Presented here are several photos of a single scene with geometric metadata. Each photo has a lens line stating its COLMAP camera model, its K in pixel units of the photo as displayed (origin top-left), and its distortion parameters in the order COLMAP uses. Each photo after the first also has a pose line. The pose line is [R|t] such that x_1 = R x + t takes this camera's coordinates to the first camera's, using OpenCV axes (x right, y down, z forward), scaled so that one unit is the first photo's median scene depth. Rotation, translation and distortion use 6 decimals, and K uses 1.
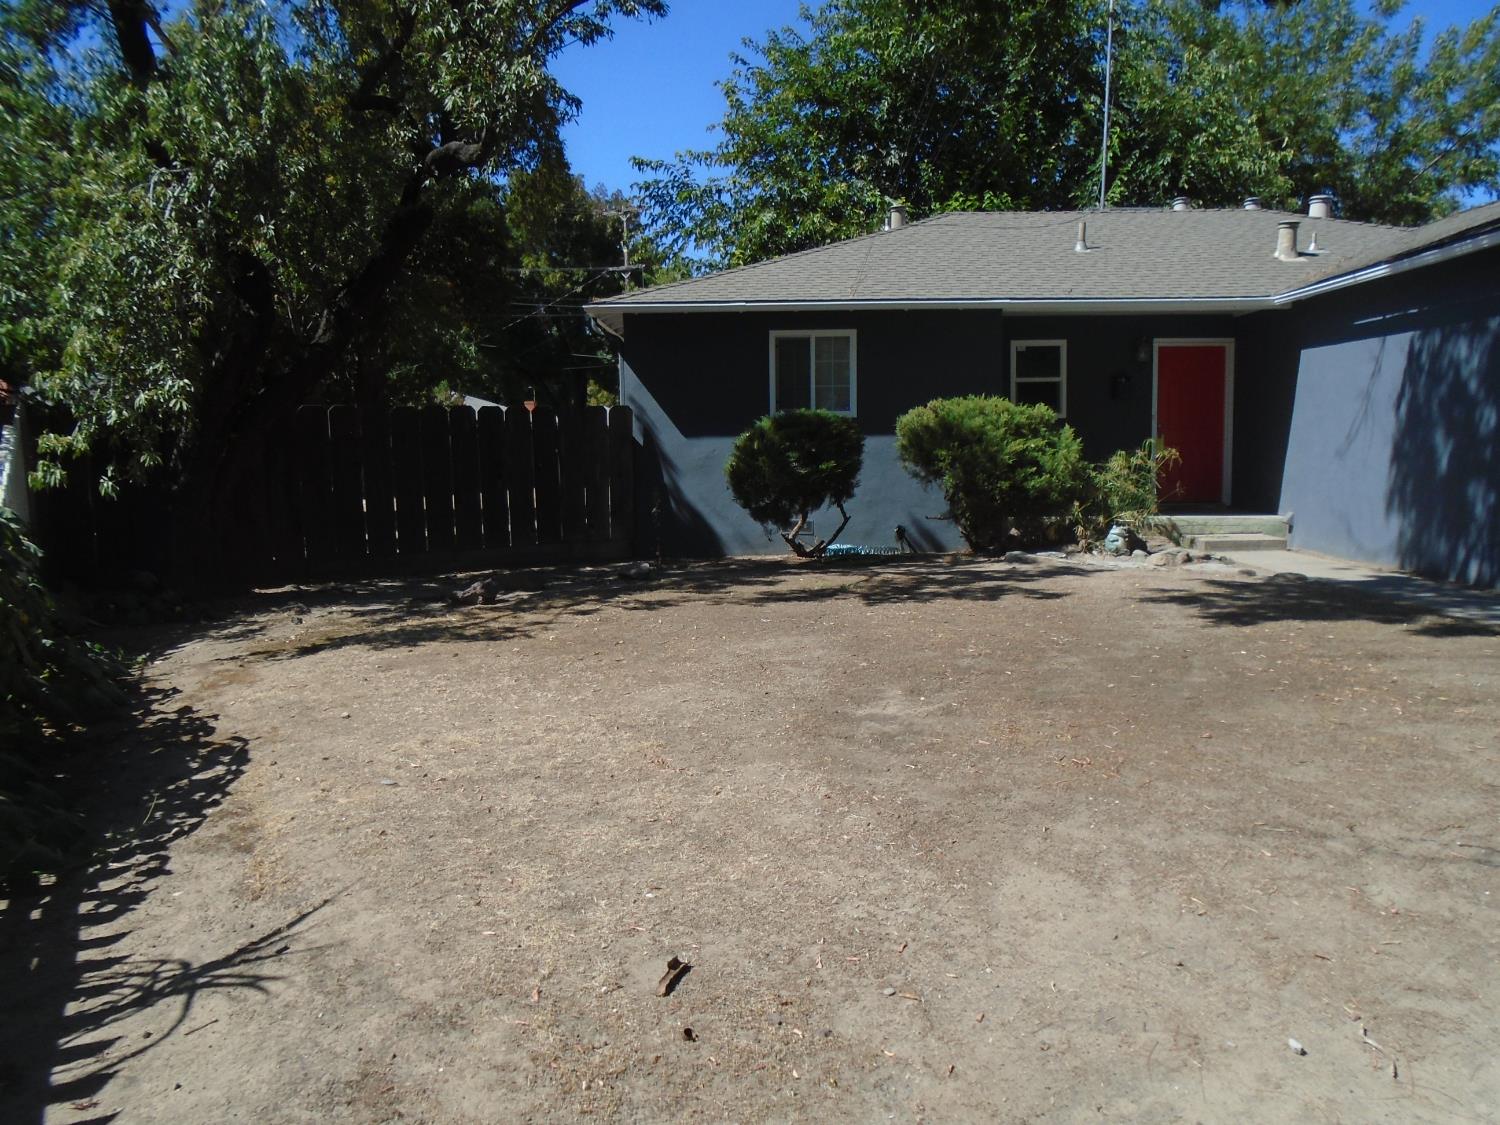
lens RADIAL K [[1148.1, 0, 751.2], [0, 1148.1, 547.6], [0, 0, 1]] dist [-0.020138, 0.003667]
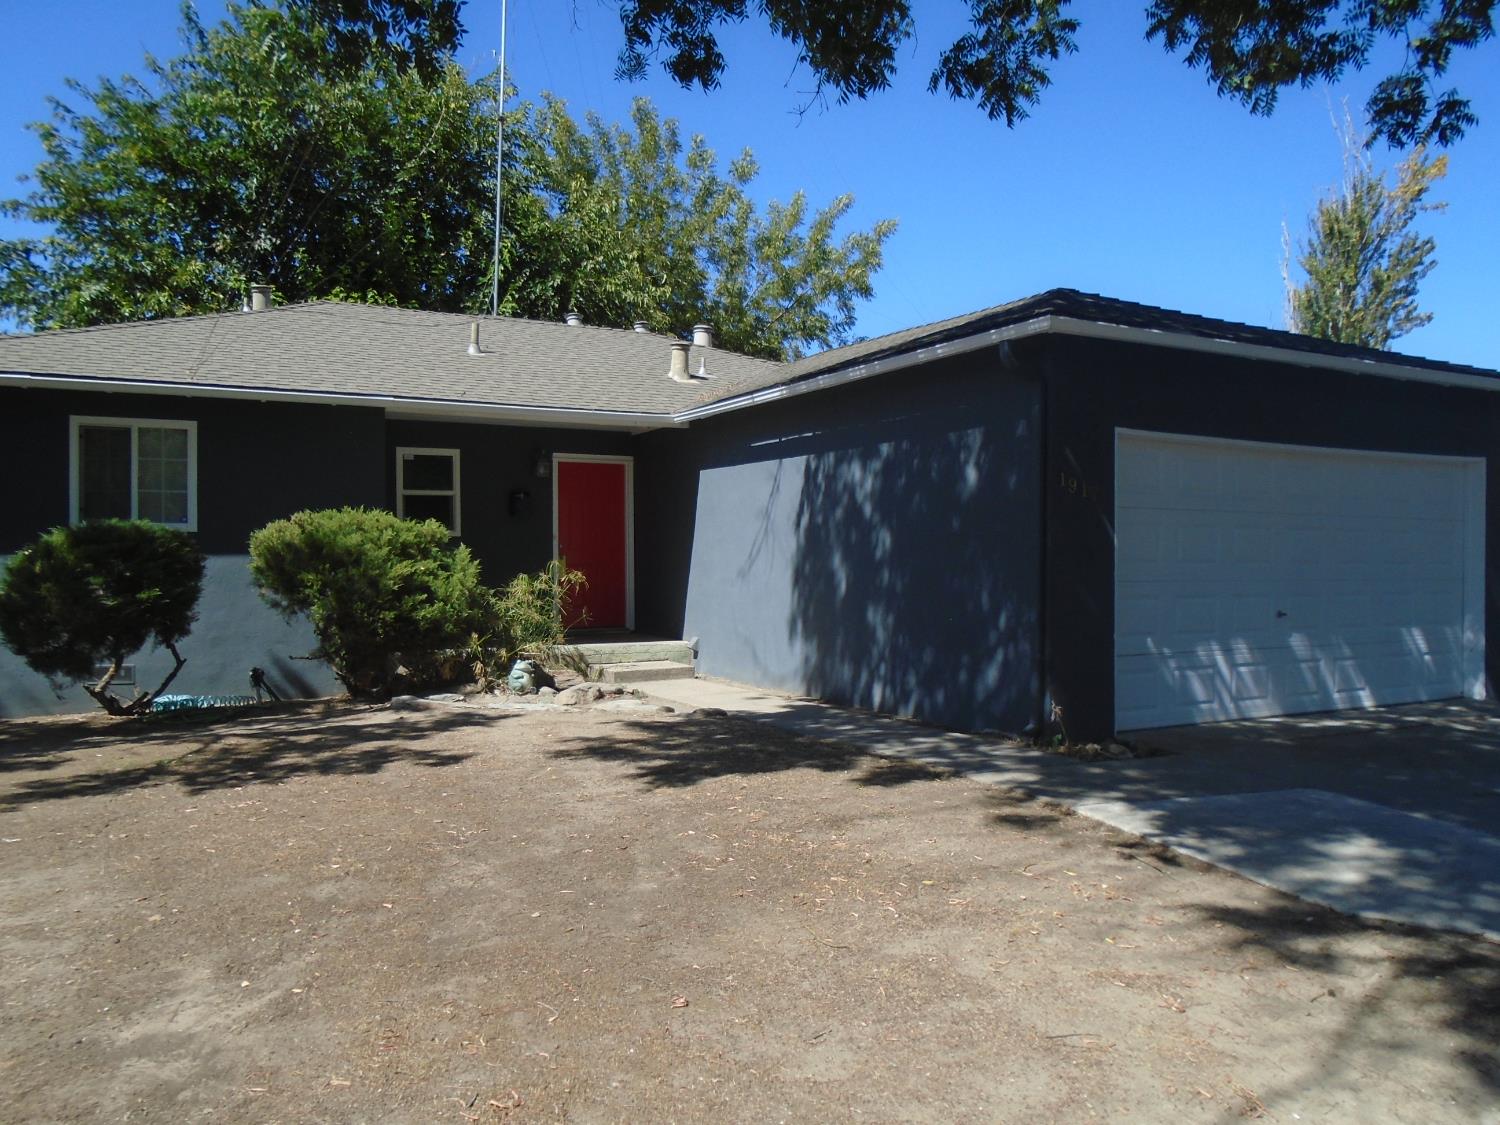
lens RADIAL K [[1148.1, 0, 751.2], [0, 1148.1, 547.6], [0, 0, 1]] dist [-0.020138, 0.003667]
pose [[0.869480, 0.010481, 0.493856, 0.037182], [0.040167, 0.994964, -0.091833, -0.016212], [-0.492332, 0.099683, 0.864681, 0.142635]]
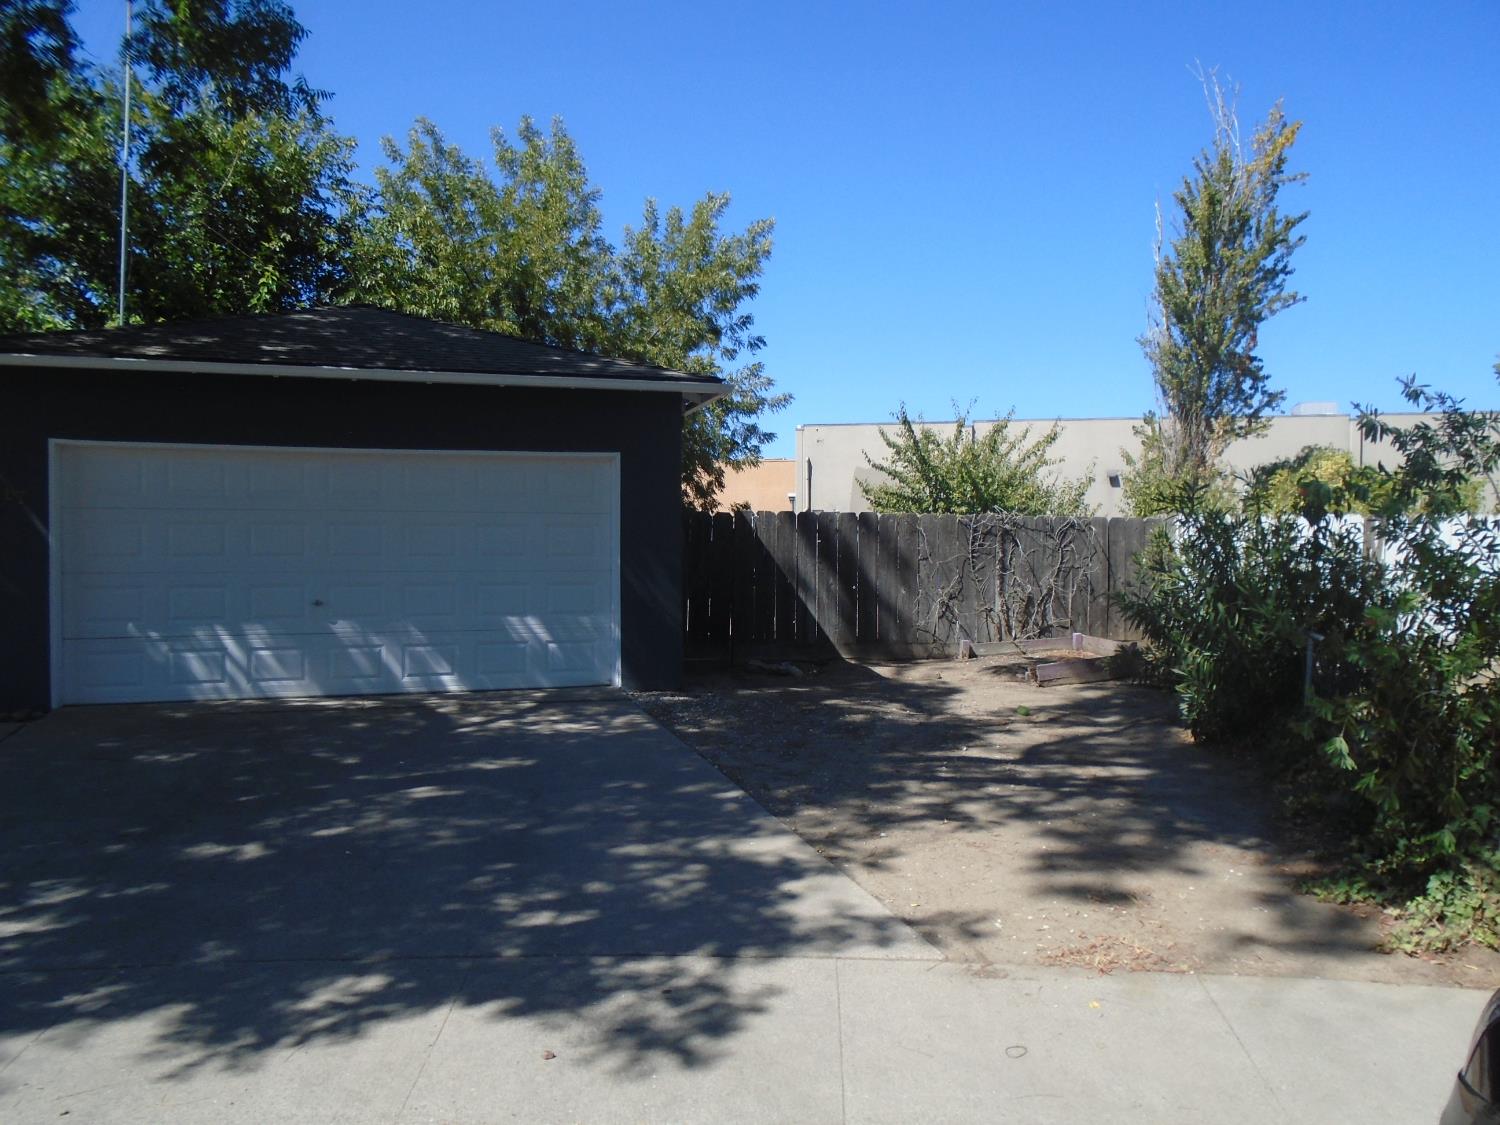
lens RADIAL K [[1133.4, 0, 792.0], [0, 1133.4, 566.2], [0, 0, 1]] dist [-0.024301, -0.002843]
pose [[0.937102, -0.001601, 0.349052, 0.741228], [0.029597, 0.996753, -0.074889, 0.016222], [-0.347798, 0.080510, 0.934106, -0.248716]]
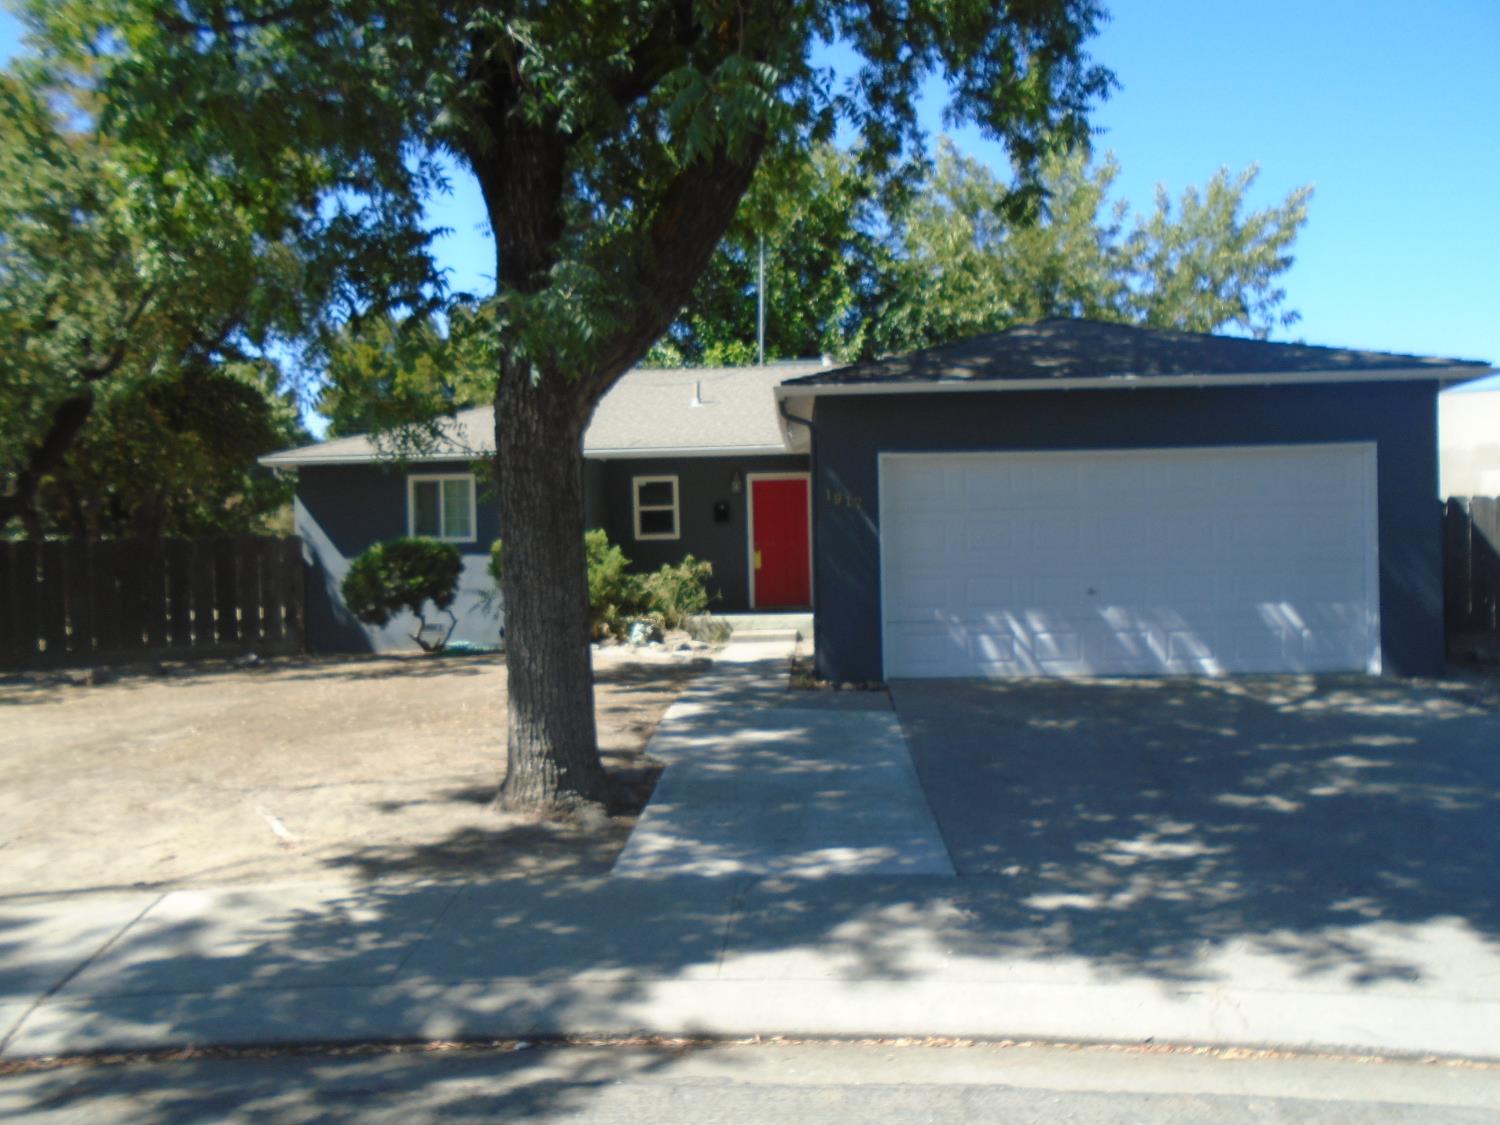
lens RADIAL K [[1148.1, 0, 751.2], [0, 1148.1, 547.6], [0, 0, 1]] dist [-0.020138, 0.003667]
pose [[0.999086, -0.016985, -0.039228, 0.476148], [0.013192, 0.995391, -0.094986, 0.019903], [0.040661, 0.094382, 0.994705, -0.285518]]
